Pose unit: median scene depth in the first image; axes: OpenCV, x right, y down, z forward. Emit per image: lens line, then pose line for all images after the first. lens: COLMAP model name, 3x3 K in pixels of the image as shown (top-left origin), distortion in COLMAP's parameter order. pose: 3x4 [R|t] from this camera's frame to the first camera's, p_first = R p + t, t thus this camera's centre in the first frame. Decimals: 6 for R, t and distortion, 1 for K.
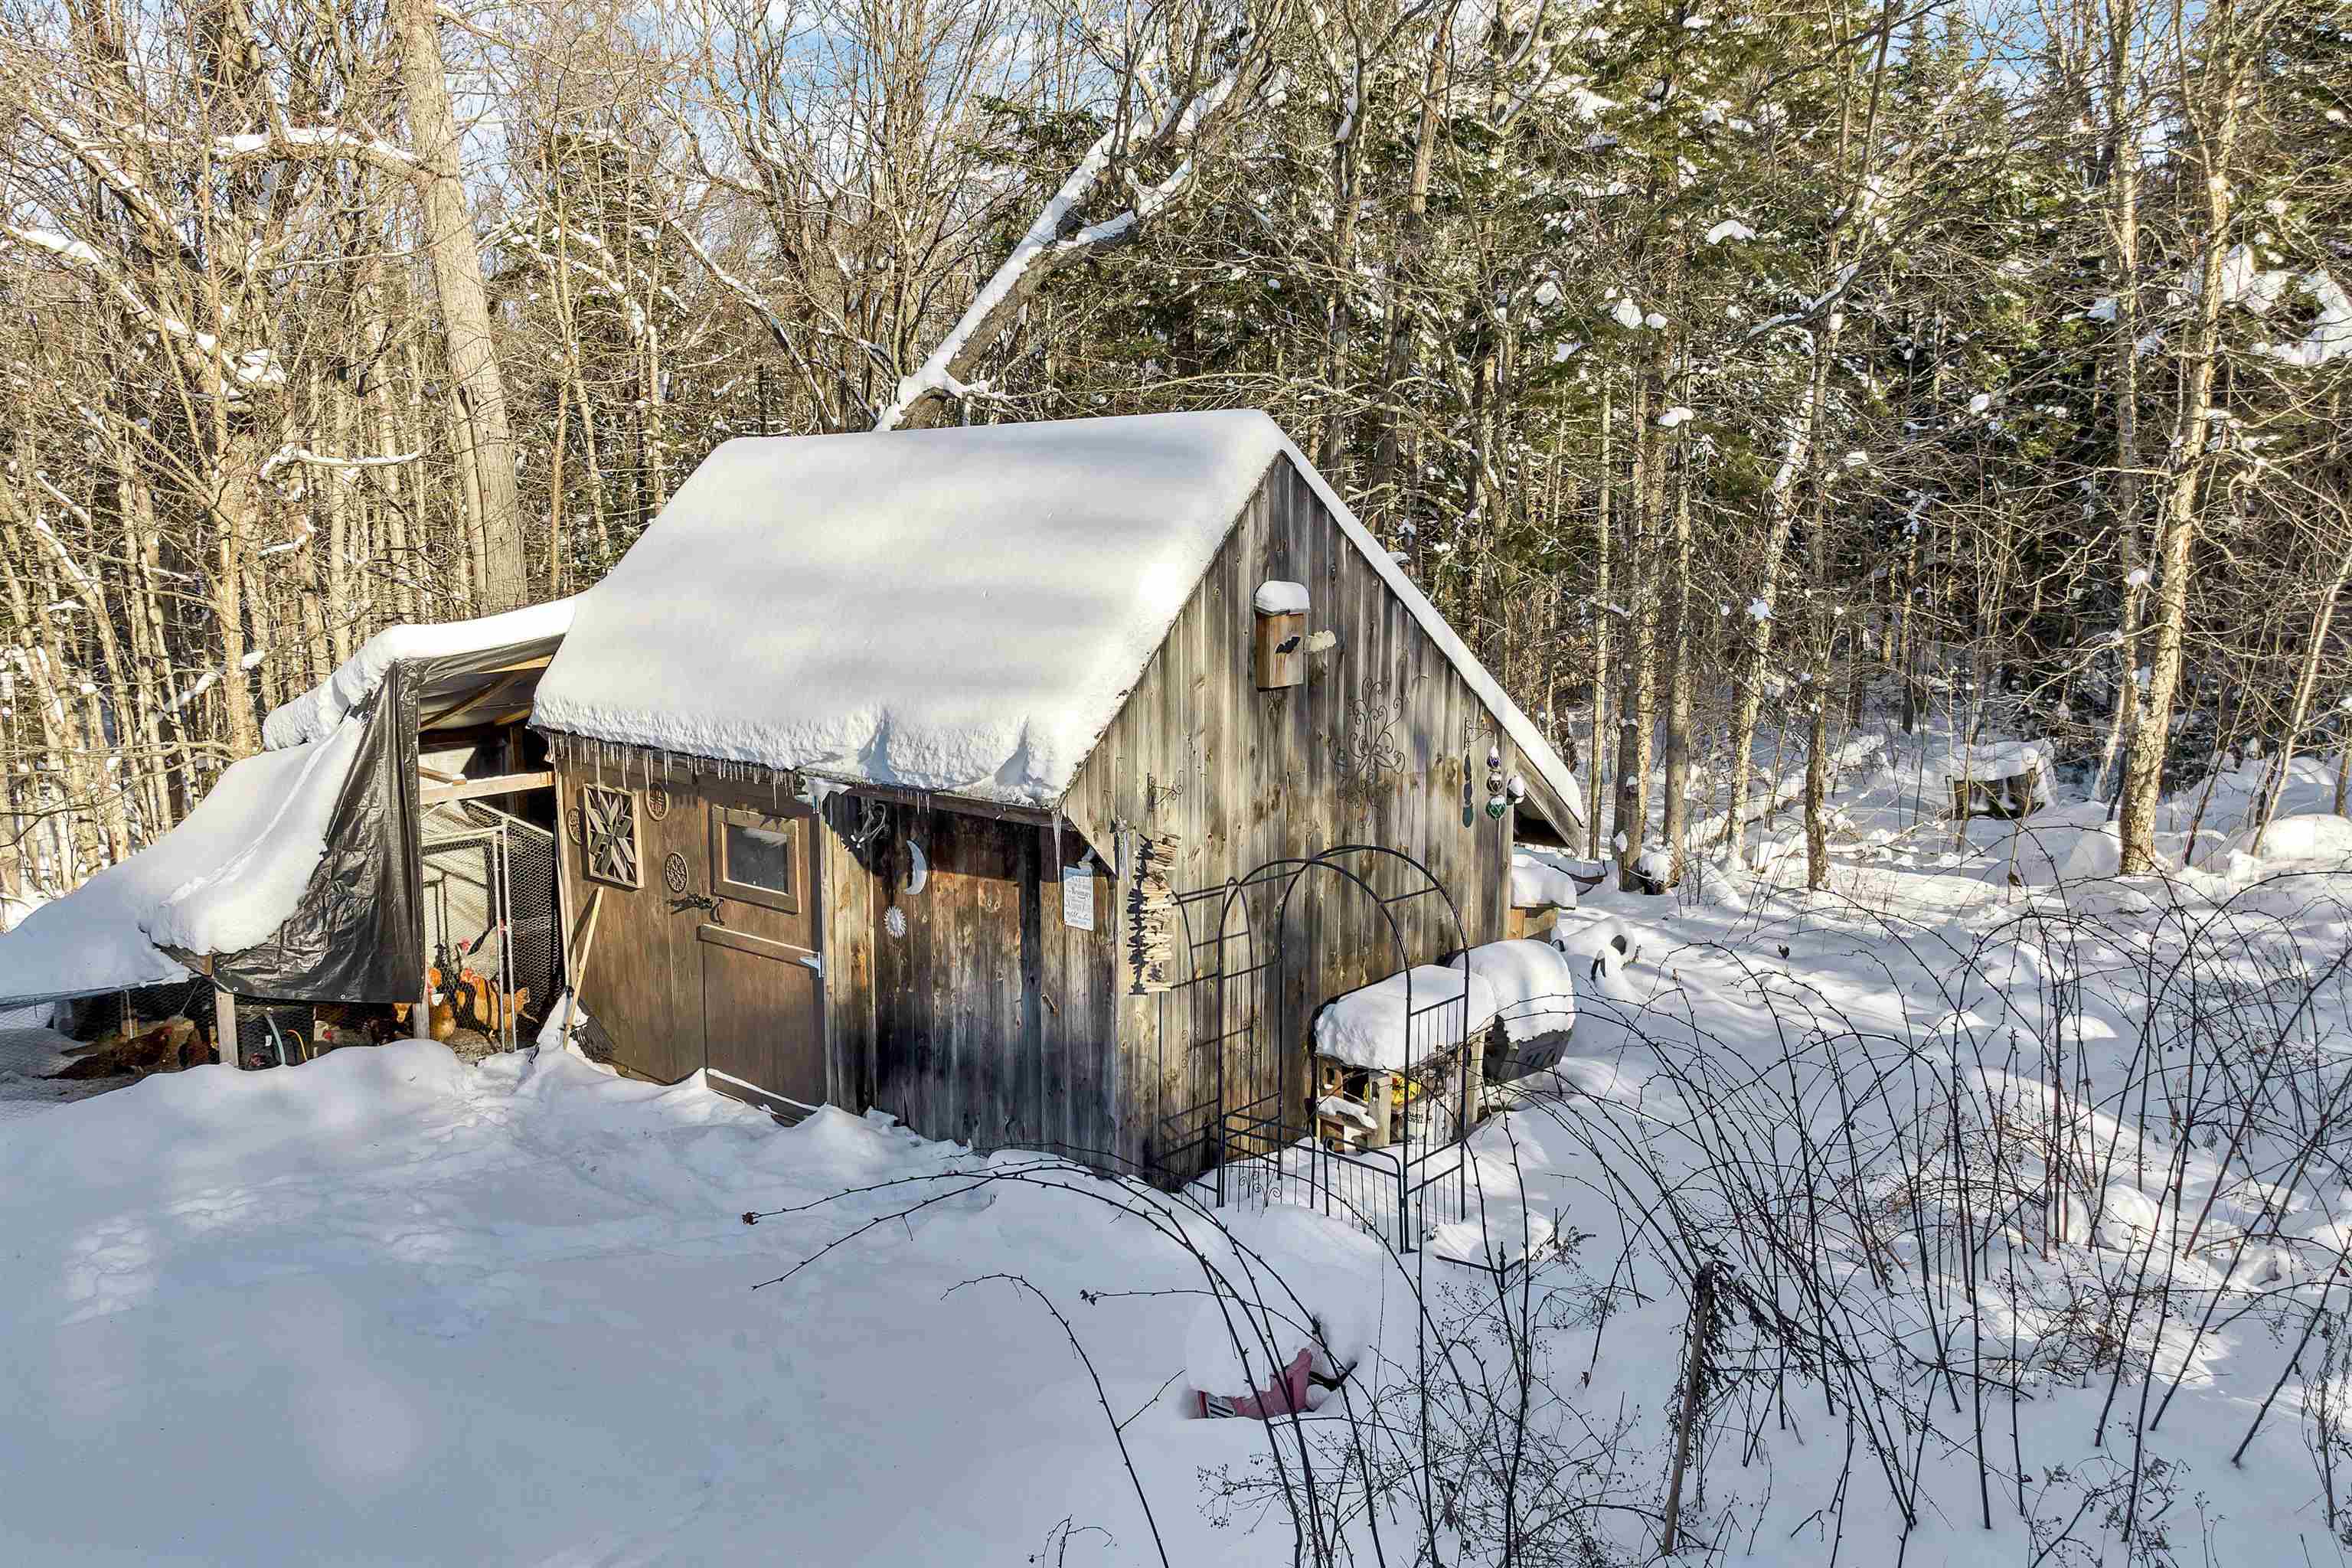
lens RADIAL K [[1688.5, 0, 1176.0], [0, 1688.5, 784.0], [0, 0, 1]] dist [0.005475, 0.000765]
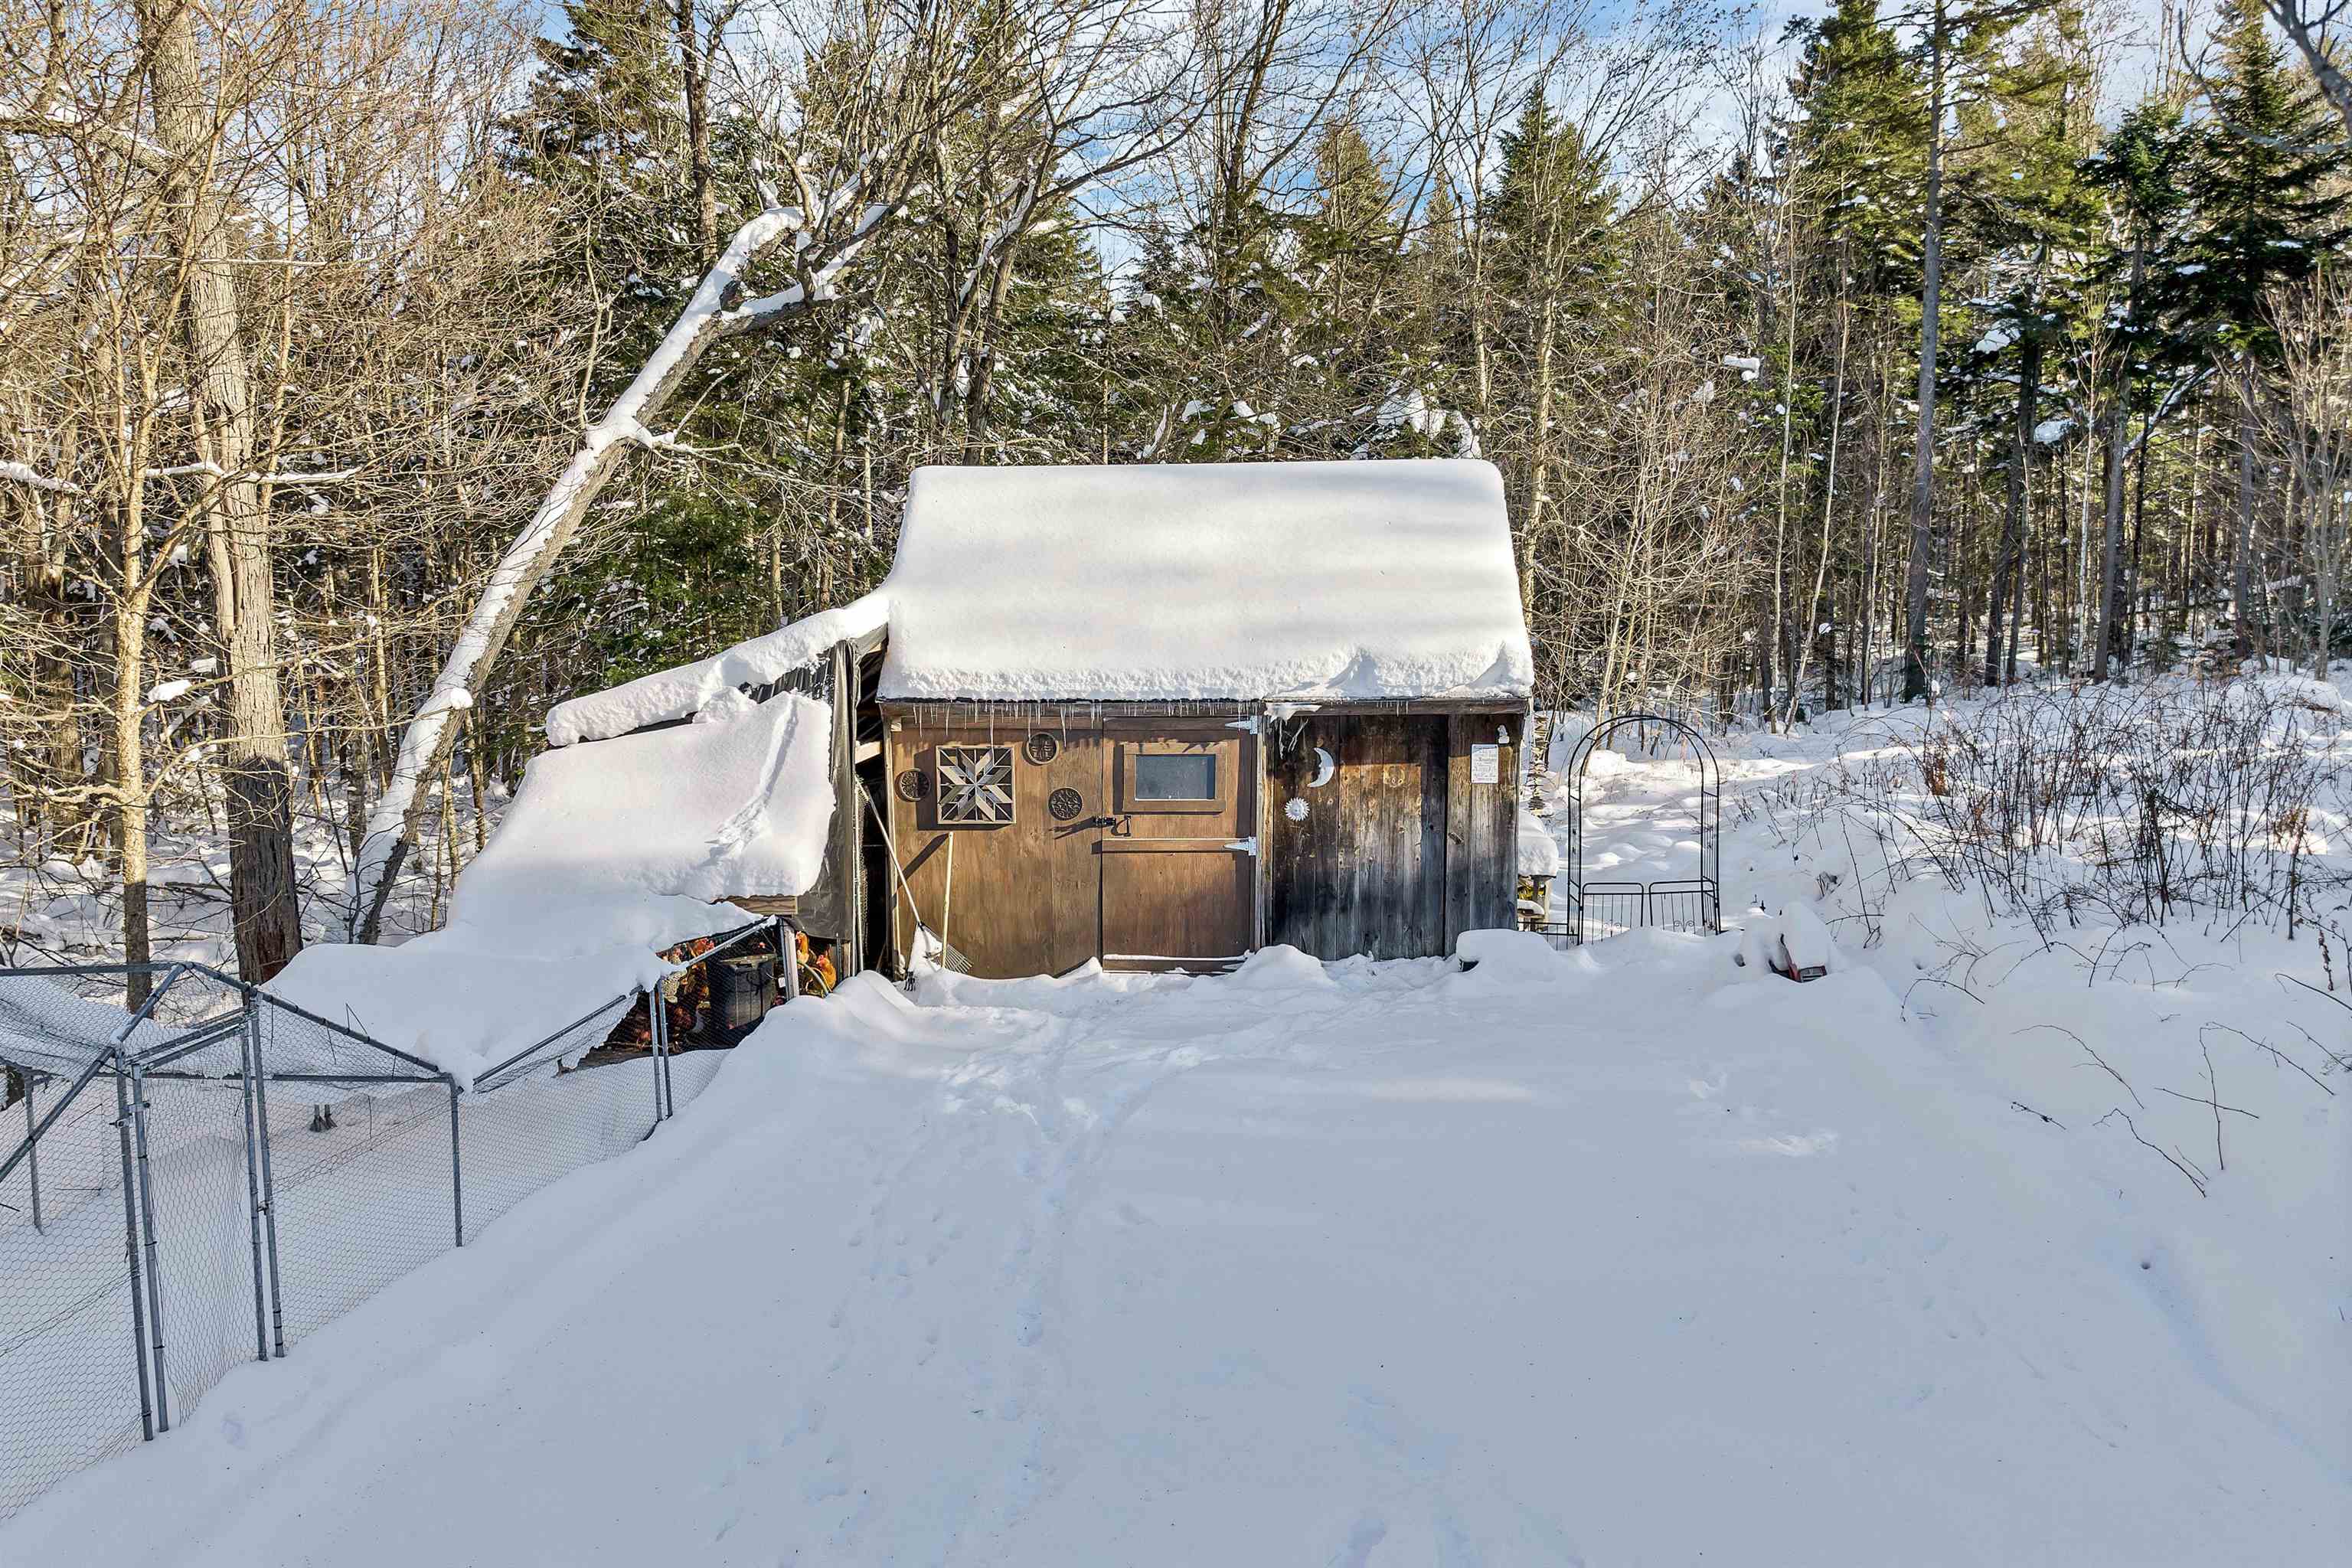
lens RADIAL K [[1688.5, 0, 1176.0], [0, 1688.5, 784.0], [0, 0, 1]] dist [0.005475, 0.000765]
pose [[0.796756, -0.068381, 0.600420, -1.090306], [0.101760, 0.994571, -0.021766, 0.081640], [-0.595672, 0.078441, 0.799388, -0.064693]]
